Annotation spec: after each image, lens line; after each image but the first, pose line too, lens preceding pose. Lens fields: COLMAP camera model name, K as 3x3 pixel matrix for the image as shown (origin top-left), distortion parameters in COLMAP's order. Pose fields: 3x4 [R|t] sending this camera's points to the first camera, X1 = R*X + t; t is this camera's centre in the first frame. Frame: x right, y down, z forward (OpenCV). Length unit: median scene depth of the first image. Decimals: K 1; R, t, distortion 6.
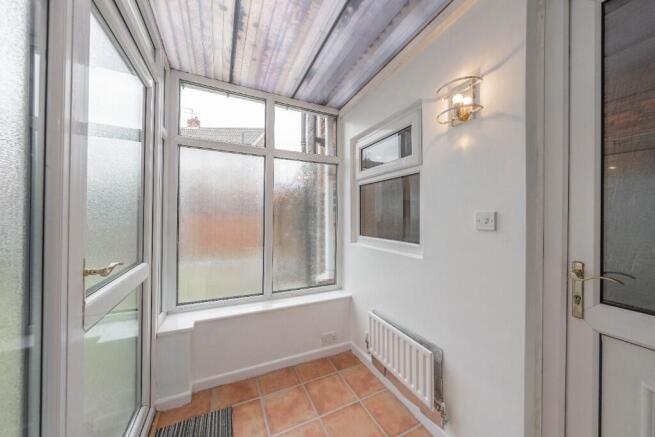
lens RADIAL K [[220.0, 0, 327.3], [0, 220.0, 215.5], [0, 0, 1]] dist [-0.000198, 0.000140]
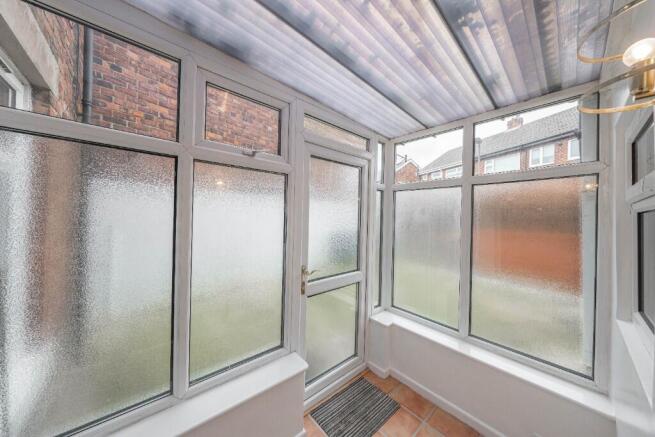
lens RADIAL K [[220.0, 0, 327.3], [0, 220.0, 215.5], [0, 0, 1]] dist [-0.000198, 0.000140]
pose [[0.277122, -0.012099, -0.960759, 0.621350], [-0.017236, 0.999697, -0.017561, -0.152585], [0.960680, 0.021427, 0.276829, 0.241332]]
